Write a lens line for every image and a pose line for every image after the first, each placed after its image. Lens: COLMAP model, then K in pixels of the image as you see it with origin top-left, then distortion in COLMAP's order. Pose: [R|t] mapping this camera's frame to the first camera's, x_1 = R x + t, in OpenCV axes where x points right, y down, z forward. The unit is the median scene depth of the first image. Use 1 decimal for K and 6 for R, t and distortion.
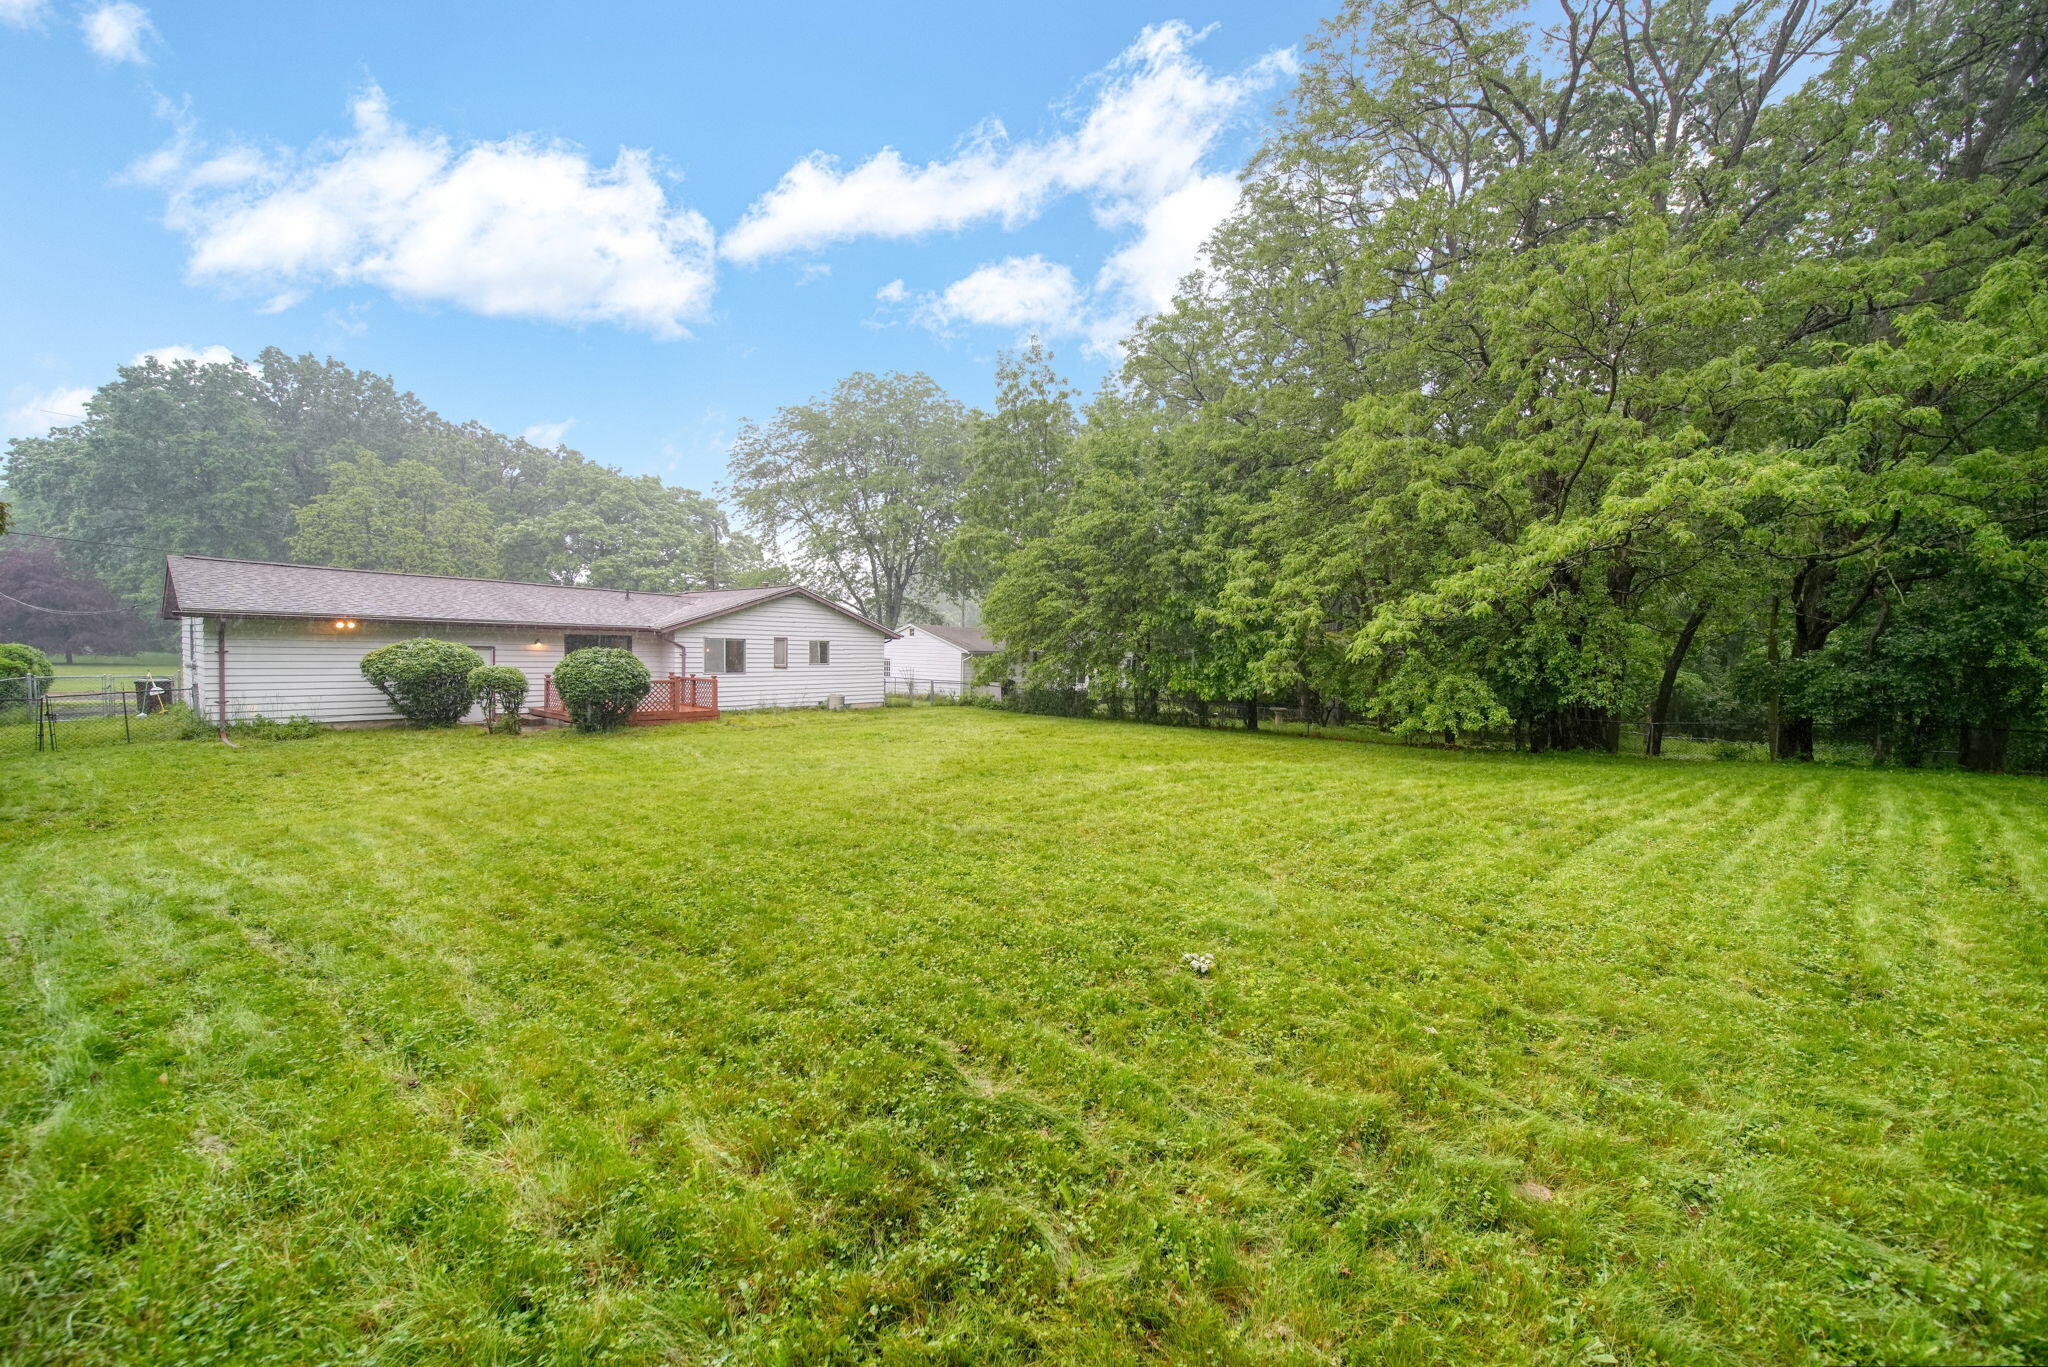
lens RADIAL K [[721.4, 0, 1021.4], [0, 721.4, 689.7], [0, 0, 1]] dist [0.002101, -0.001638]
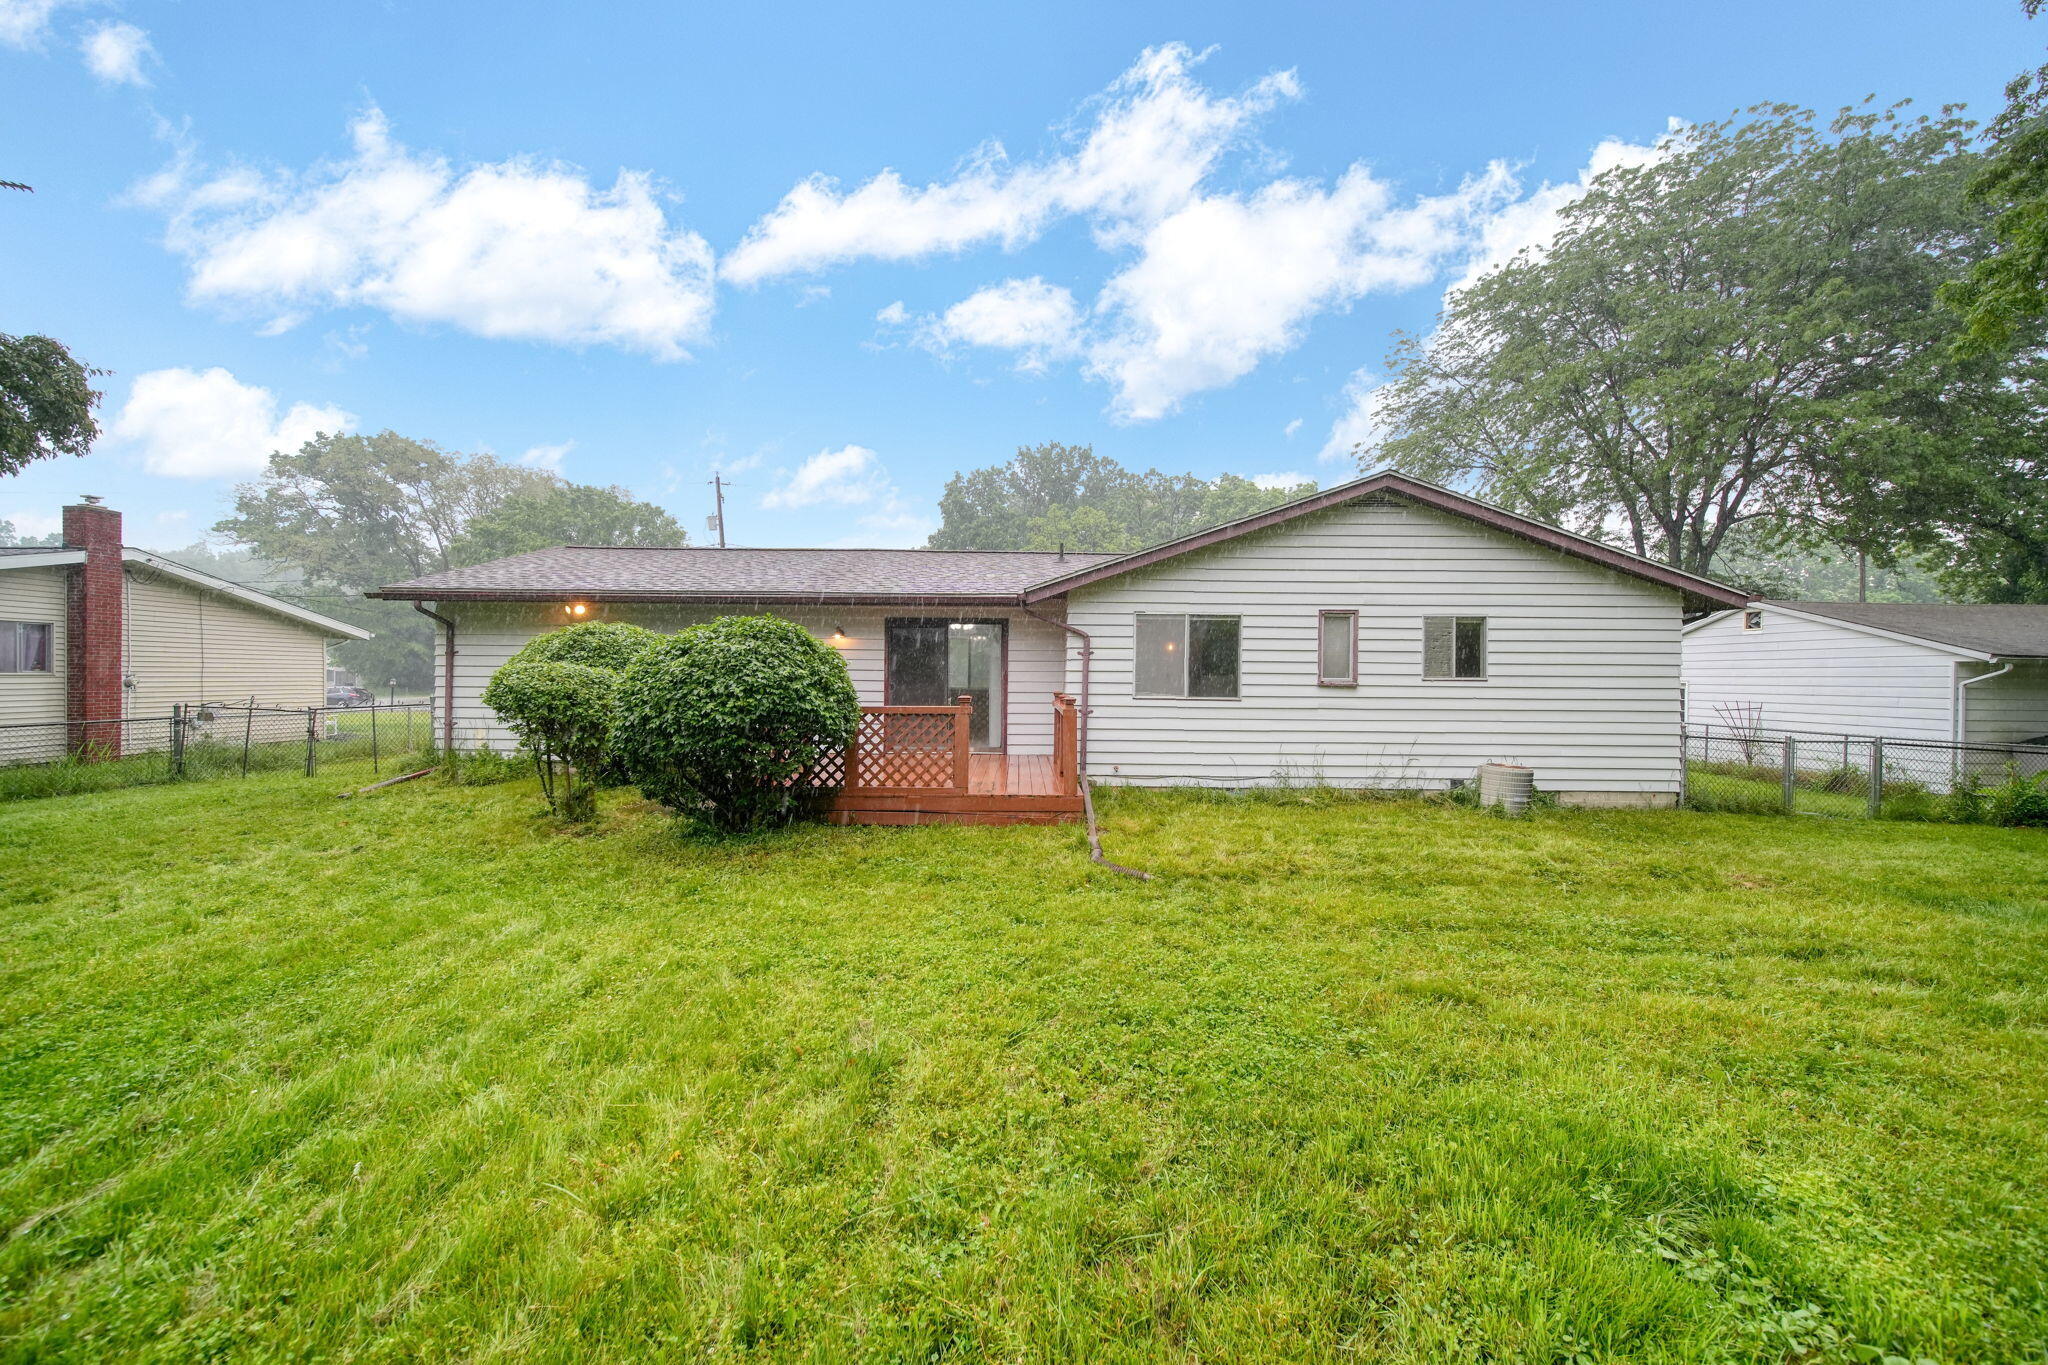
lens RADIAL K [[721.4, 0, 1021.4], [0, 721.4, 688.7], [0, 0, 1]] dist [0.002101, -0.001638]
pose [[0.617885, -0.004272, -0.786257, -0.128814], [-0.040665, 0.998473, -0.037382, -0.008018], [0.785216, 0.055071, 0.616768, 0.608333]]
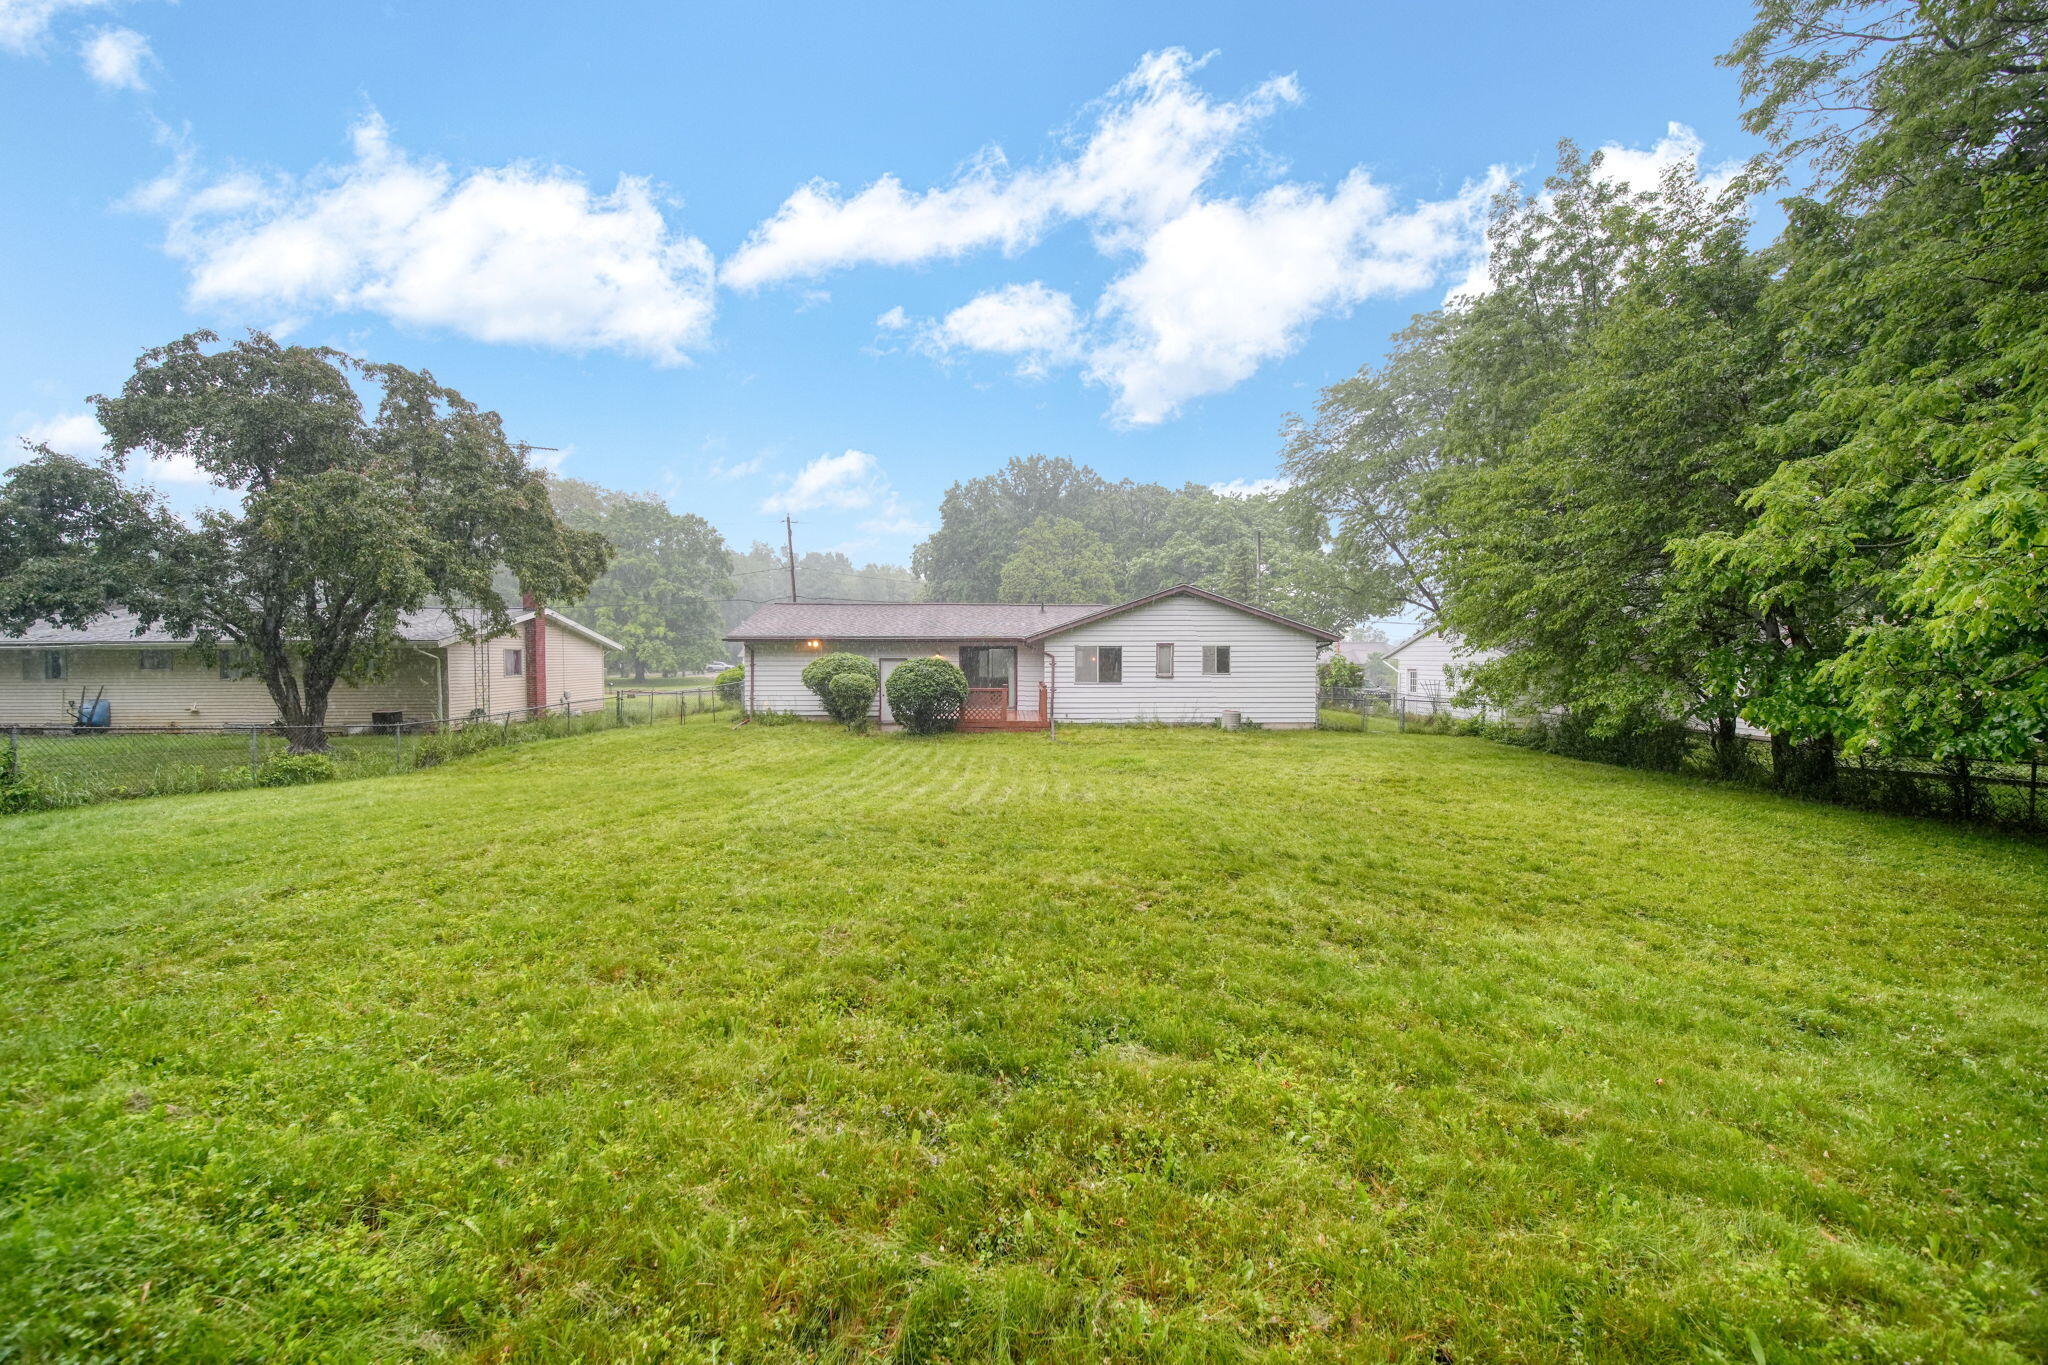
lens RADIAL K [[721.4, 0, 1021.4], [0, 721.4, 688.7], [0, 0, 1]] dist [0.002101, -0.001638]
pose [[0.629101, 0.011812, -0.777234, 0.233870], [-0.028906, 0.999548, -0.008205, -0.004728], [0.776786, 0.027628, 0.629158, 0.302737]]
